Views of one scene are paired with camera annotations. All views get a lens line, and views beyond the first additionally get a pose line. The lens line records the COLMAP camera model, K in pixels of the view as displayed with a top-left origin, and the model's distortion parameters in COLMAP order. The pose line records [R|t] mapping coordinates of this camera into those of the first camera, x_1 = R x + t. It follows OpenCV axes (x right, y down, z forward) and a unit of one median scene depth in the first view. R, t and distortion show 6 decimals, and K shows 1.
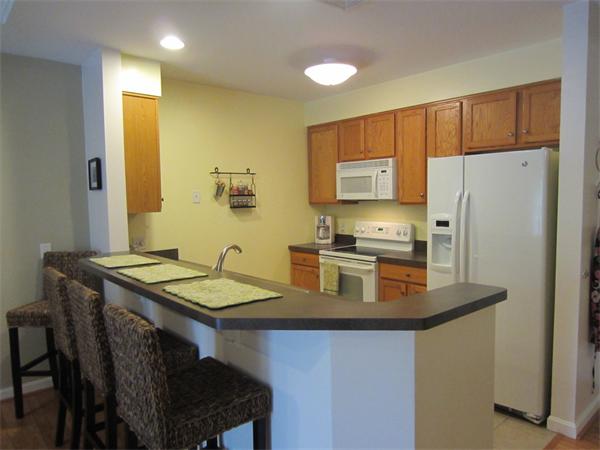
lens RADIAL K [[428.9, 0, 302.6], [0, 428.9, 227.7], [0, 0, 1]] dist [-0.026774, 0.018187]
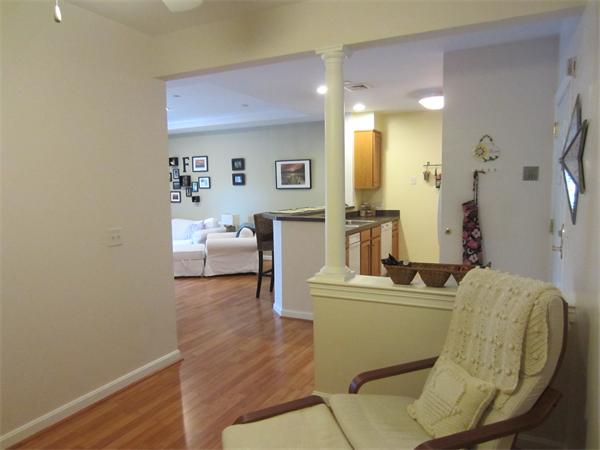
lens RADIAL K [[428.9, 0, 302.1], [0, 428.9, 224.8], [0, 0, 1]] dist [-0.026774, 0.018187]
pose [[0.381592, 0.093050, -0.919635, 1.144601], [-0.064666, 0.995170, 0.073860, 0.004675], [0.922066, 0.031285, 0.385766, -0.037245]]
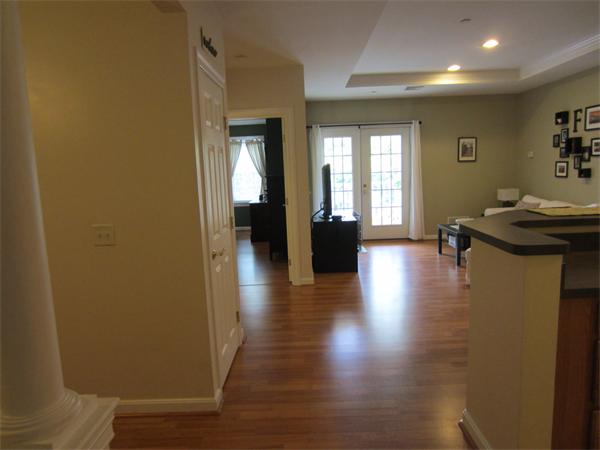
lens RADIAL K [[428.9, 0, 302.9], [0, 428.9, 223.0], [0, 0, 1]] dist [-0.026774, 0.018187]
pose [[-0.660191, 0.140660, -0.737809, 0.617214], [-0.007942, 0.980946, 0.194120, -0.033295], [0.751056, 0.134016, -0.646494, 0.528645]]
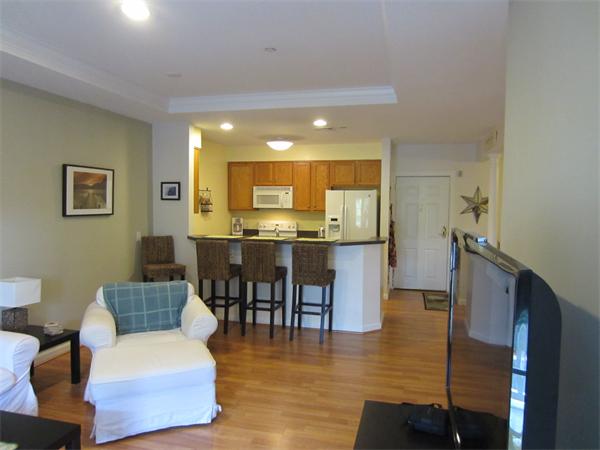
lens RADIAL K [[428.9, 0, 300.0], [0, 428.9, 227.3], [0, 0, 1]] dist [-0.026774, 0.018187]
pose [[0.824641, -0.007690, 0.565604, -0.824435], [0.019737, 0.999690, -0.015185, 0.046034], [-0.565312, 0.023685, 0.824537, -0.566539]]
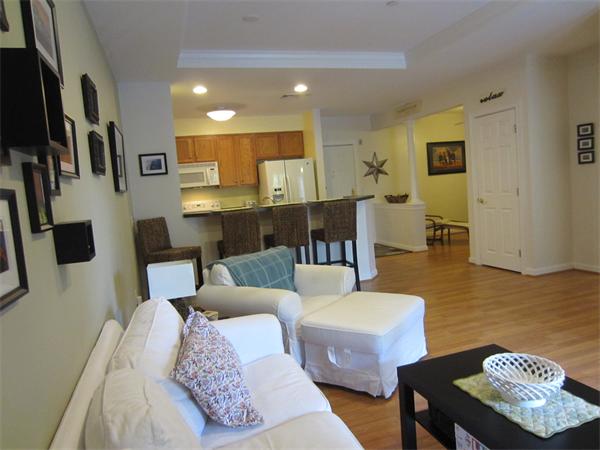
lens RADIAL K [[428.9, 0, 301.4], [0, 428.9, 228.8], [0, 0, 1]] dist [-0.026774, 0.018187]
pose [[0.395474, -0.109216, 0.911961, -1.299652], [0.148026, 0.987504, 0.054071, 0.068695], [-0.906471, 0.113610, 0.406699, -0.013227]]
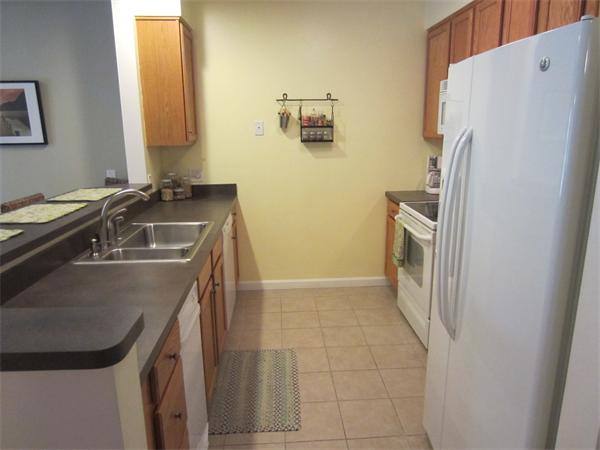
lens RADIAL K [[428.9, 0, 300.6], [0, 428.9, 224.0], [0, 0, 1]] dist [-0.026774, 0.018187]
pose [[0.786277, 0.147465, -0.600019, 0.393349], [-0.050269, 0.983150, 0.175752, -0.036981], [0.615826, -0.108027, 0.780441, 0.332906]]
